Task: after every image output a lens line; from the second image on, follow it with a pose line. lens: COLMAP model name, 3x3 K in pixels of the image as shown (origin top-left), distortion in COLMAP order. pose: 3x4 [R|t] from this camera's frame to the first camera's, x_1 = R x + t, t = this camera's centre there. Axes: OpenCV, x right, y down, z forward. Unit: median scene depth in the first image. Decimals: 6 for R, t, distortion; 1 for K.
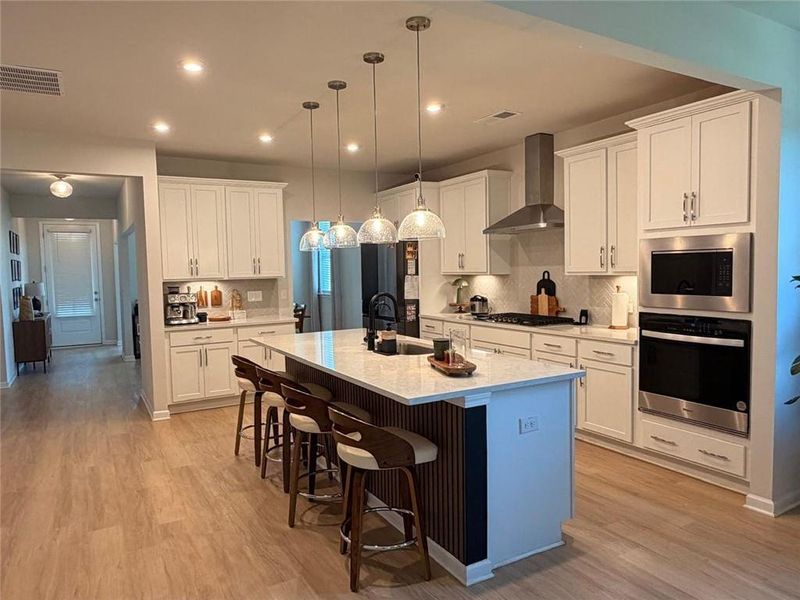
lens RADIAL K [[555.9, 0, 400.0], [0, 555.9, 300.0], [0, 0, 1]] dist [-0.007012, -0.000901]
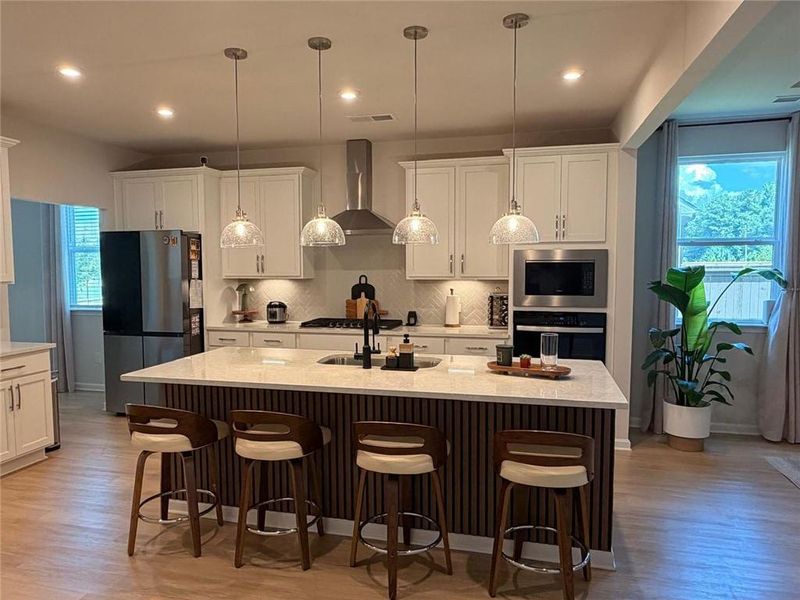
lens RADIAL K [[555.9, 0, 400.0], [0, 555.9, 300.0], [0, 0, 1]] dist [-0.007012, -0.000901]
pose [[0.690551, -0.027659, 0.722755, -0.419123], [0.030863, 0.999485, 0.008761, -0.013616], [-0.722625, 0.016257, 0.691049, 0.246744]]
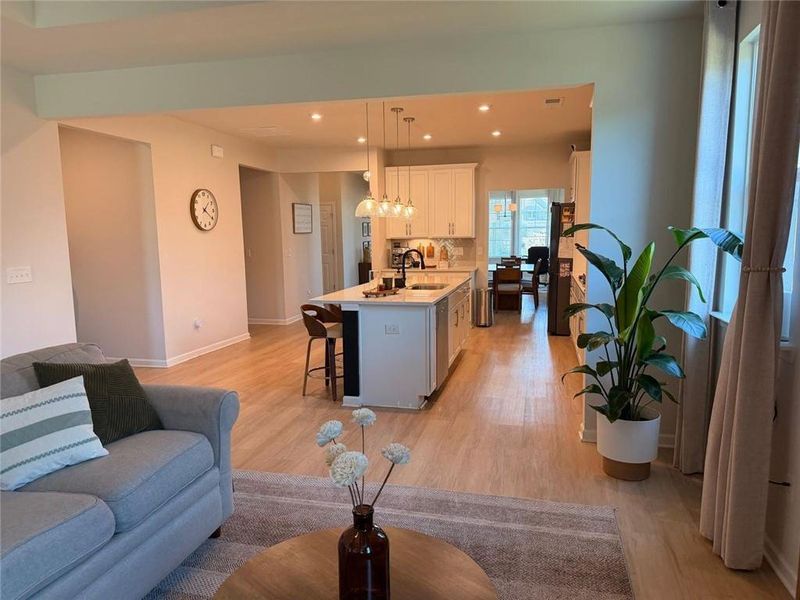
lens RADIAL K [[573.0, 0, 400.0], [0, 573.0, 300.0], [0, 0, 1]] dist [0.060828, -0.000101]
pose [[0.730376, 0.090200, -0.677063, 0.668564], [-0.041491, 0.995271, 0.087834, -0.006469], [0.681784, -0.036060, 0.730665, -0.112568]]
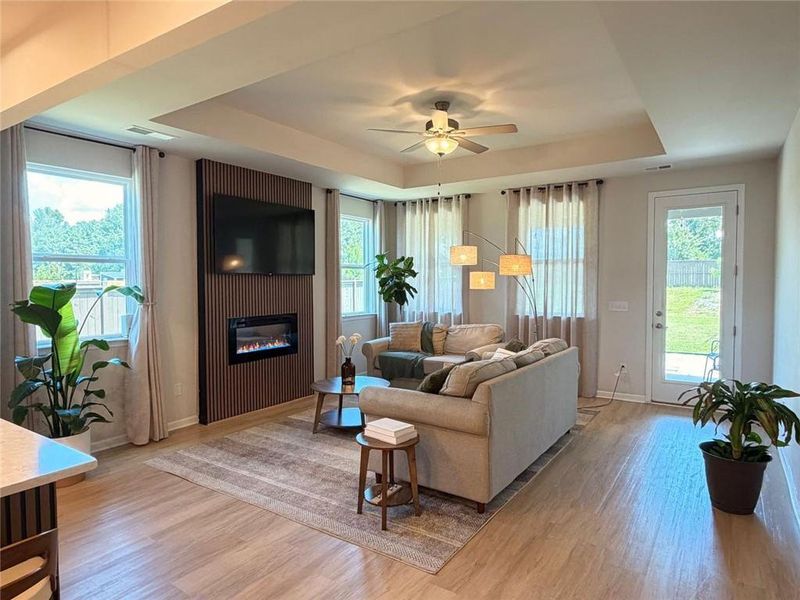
lens RADIAL K [[491.7, 0, 400.0], [0, 491.7, 300.0], [0, 0, 1]] dist [-0.004342, 0.000623]
pose [[-0.440447, -0.014420, 0.897663, -0.333811], [0.065568, 0.996684, 0.048182, -0.022069], [-0.895381, 0.080080, -0.438041, 0.374487]]
